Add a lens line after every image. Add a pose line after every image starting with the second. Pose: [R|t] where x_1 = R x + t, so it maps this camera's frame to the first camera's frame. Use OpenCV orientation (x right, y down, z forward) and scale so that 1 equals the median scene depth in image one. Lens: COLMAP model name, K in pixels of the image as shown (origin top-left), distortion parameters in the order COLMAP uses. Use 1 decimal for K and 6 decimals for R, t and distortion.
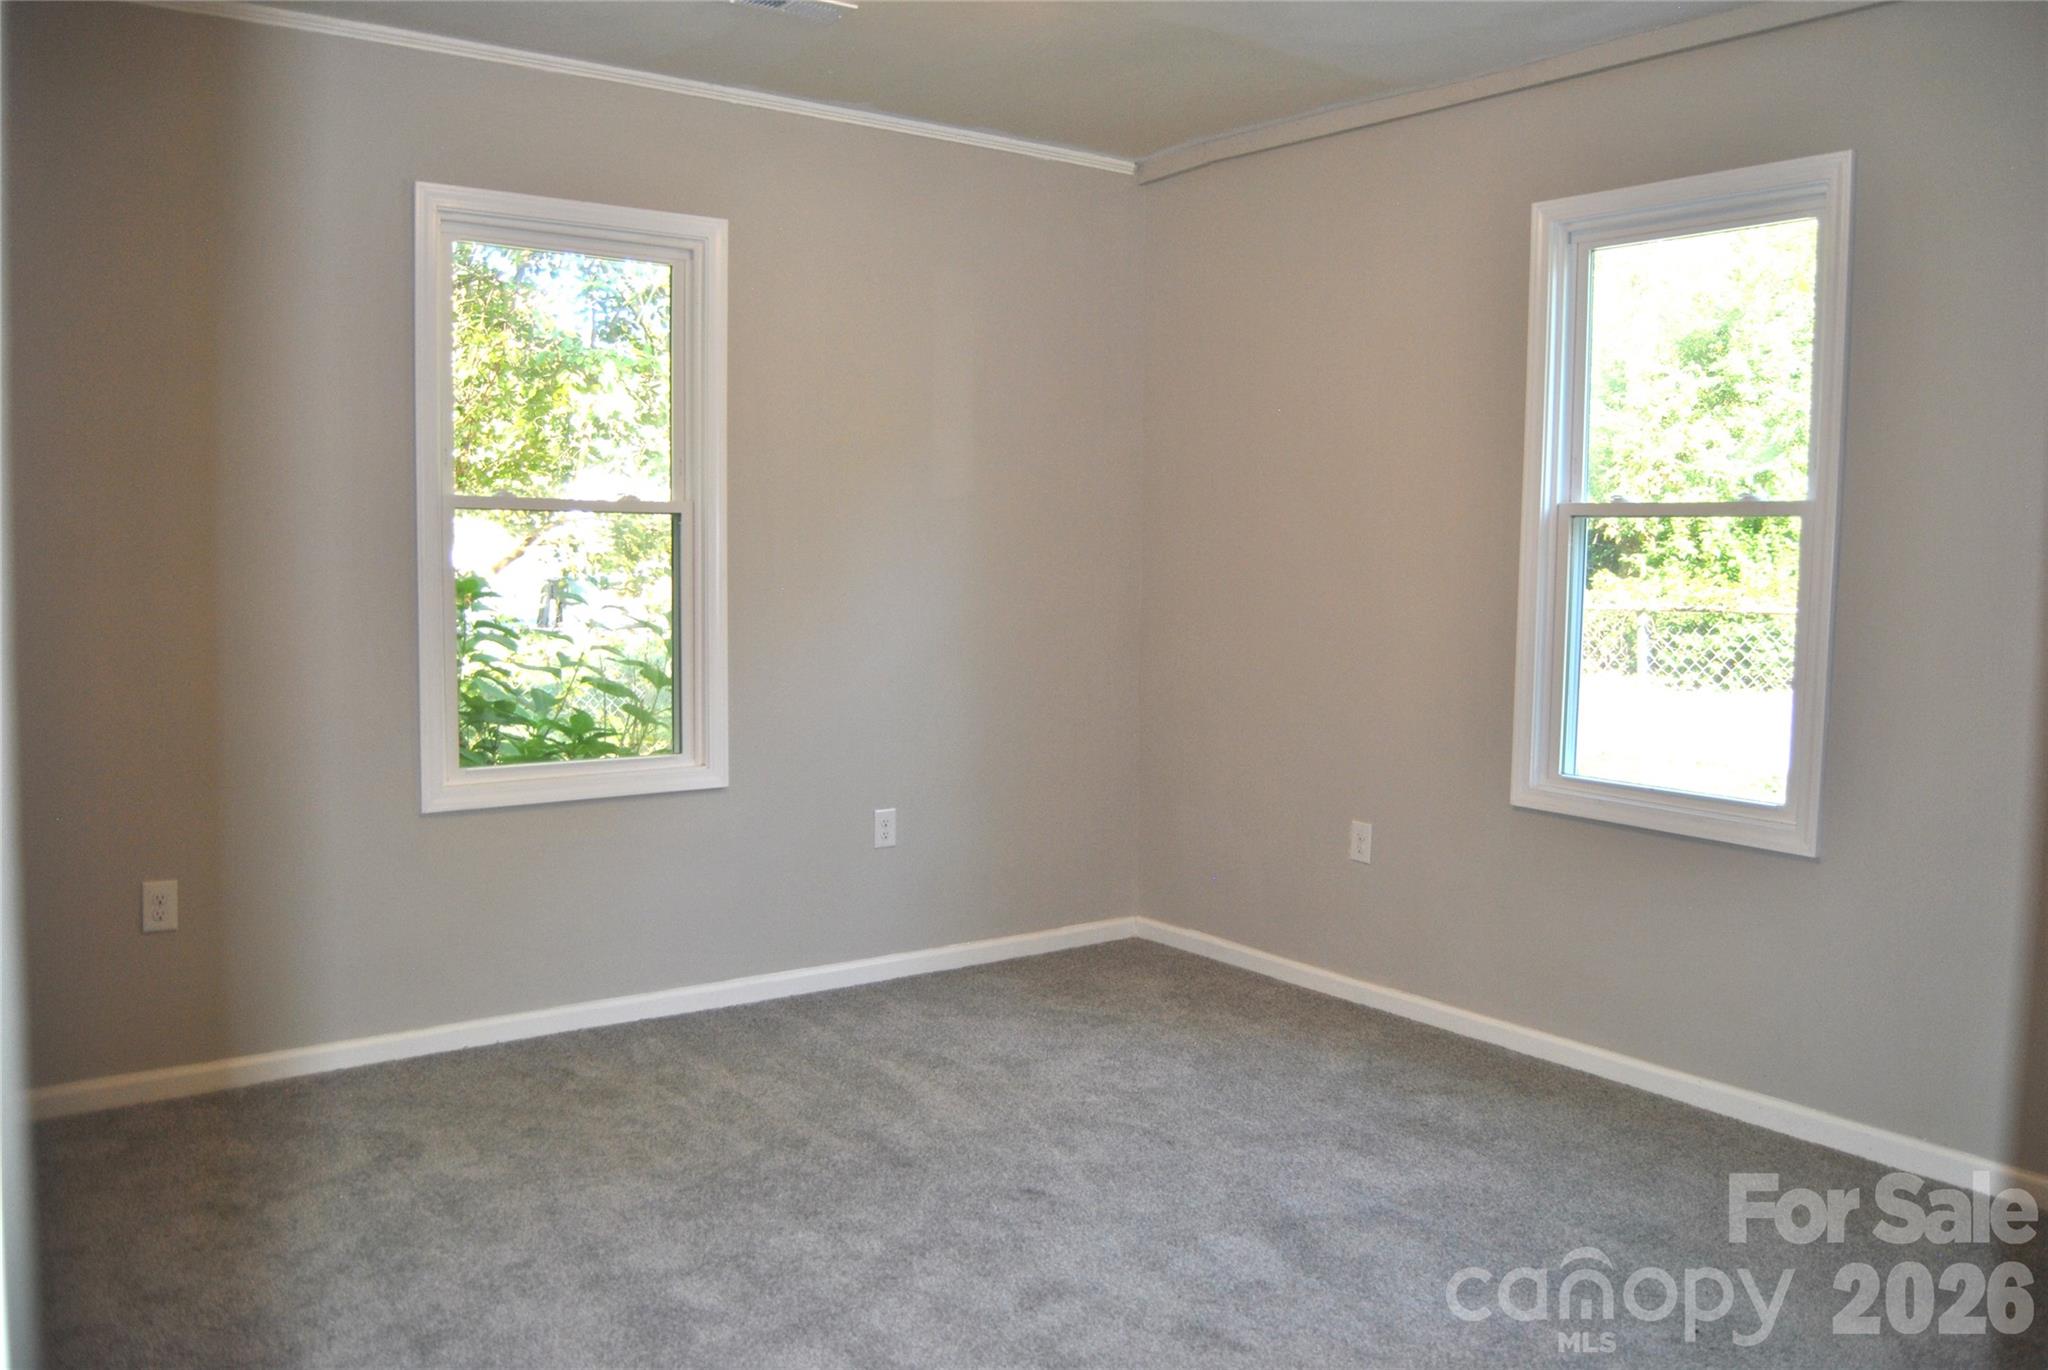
lens RADIAL K [[1658.2, 0, 1024.0], [0, 1658.2, 685.0], [0, 0, 1]] dist [-0.087199, 0.035358]
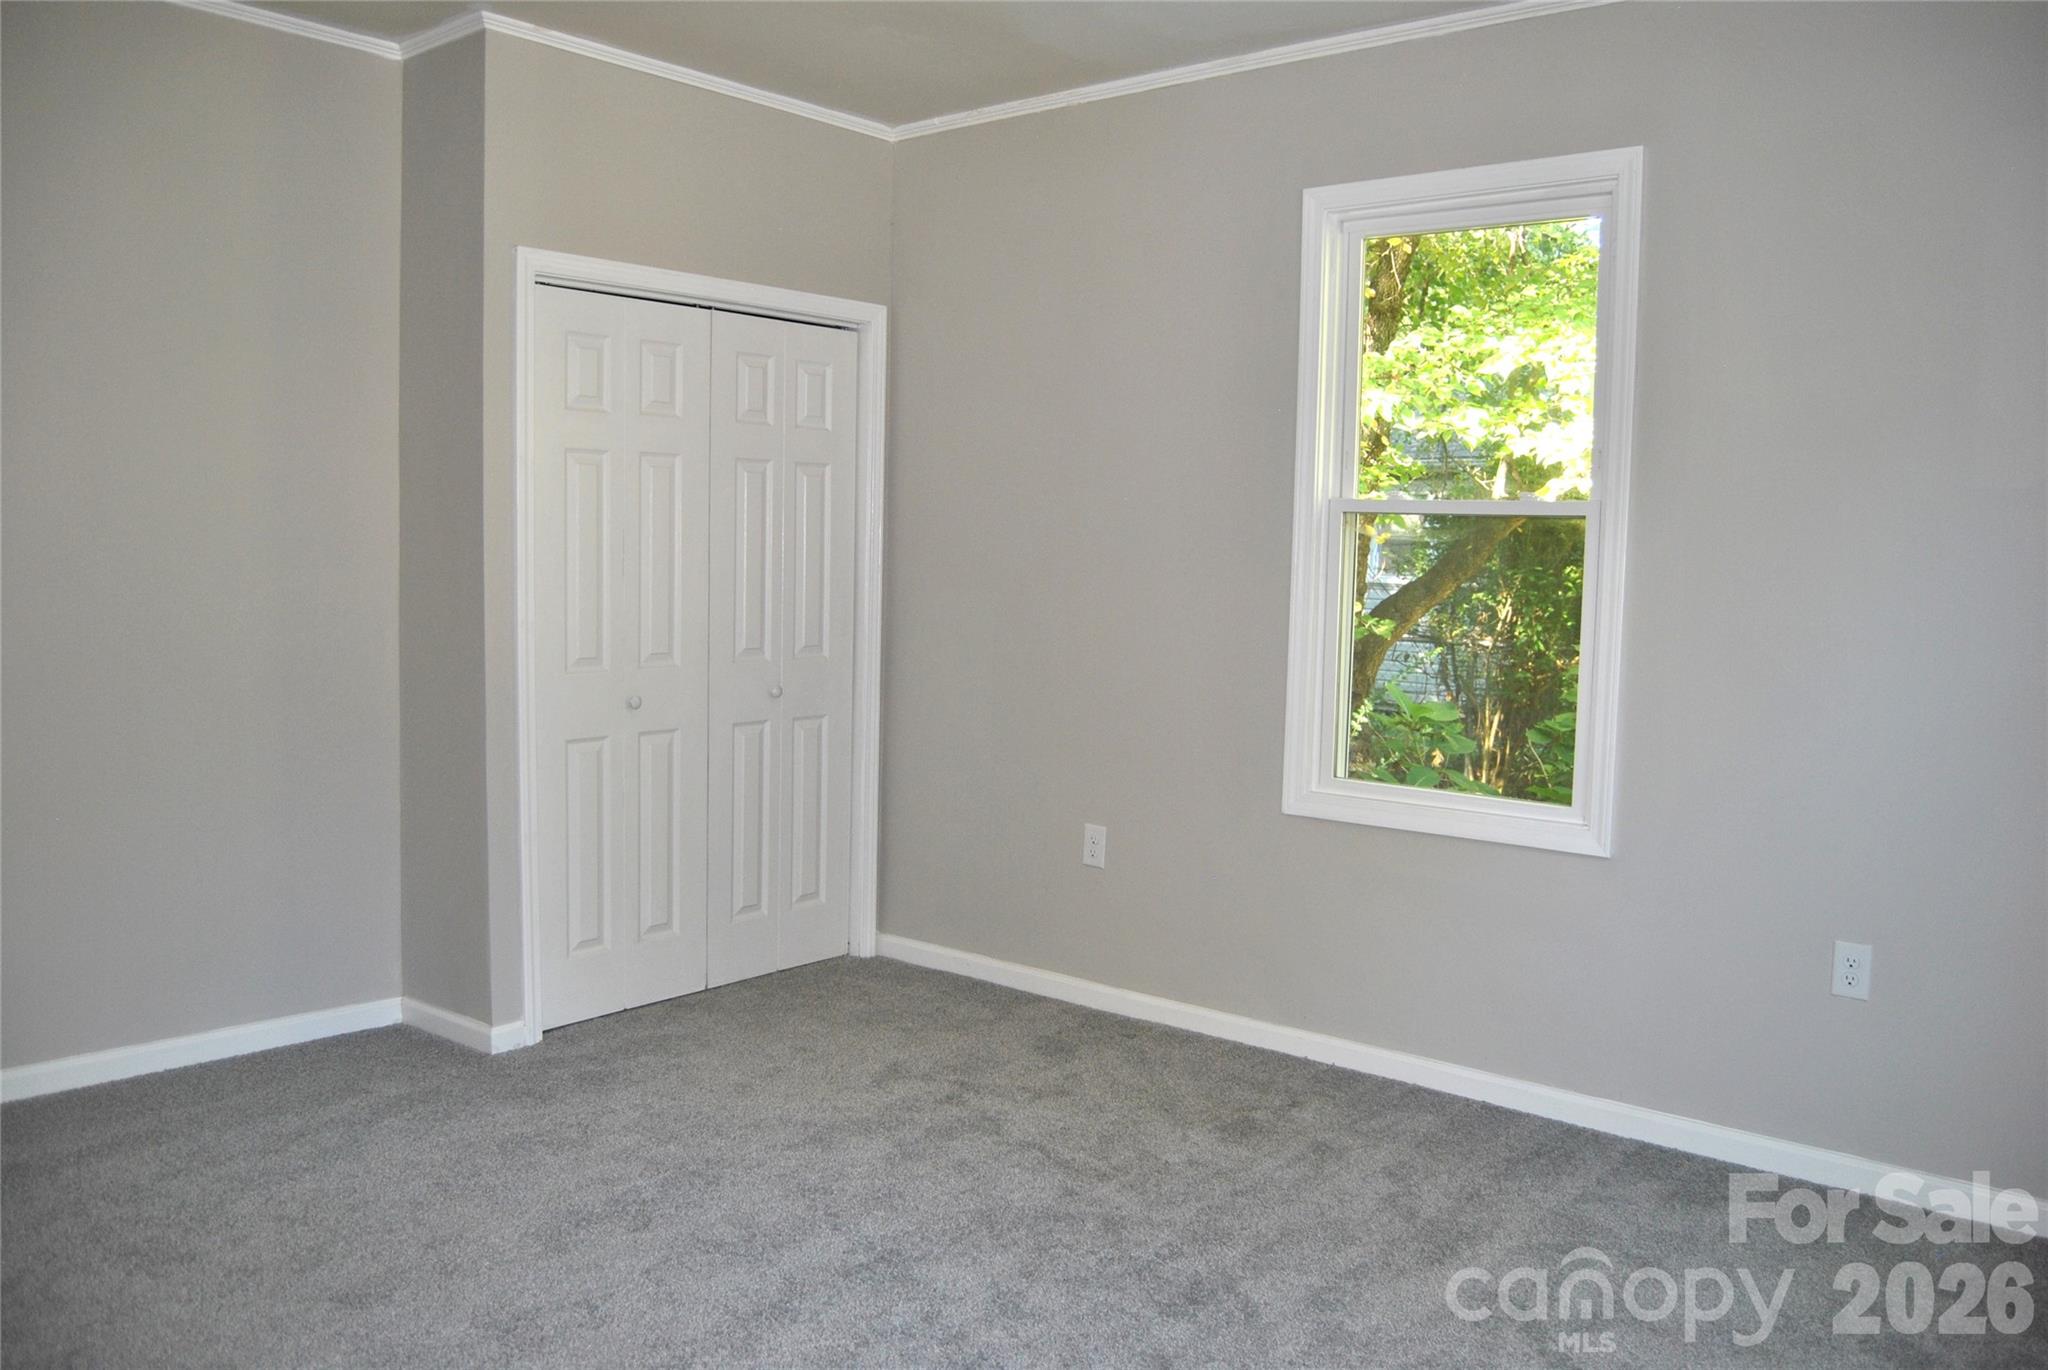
lens RADIAL K [[1658.2, 0, 1024.0], [0, 1658.2, 685.0], [0, 0, 1]] dist [-0.087199, 0.035358]
pose [[0.212948, 0.083419, -0.973496, 0.591608], [-0.089863, 0.993798, 0.065502, -0.054114], [0.972922, 0.073533, 0.219124, 0.614350]]
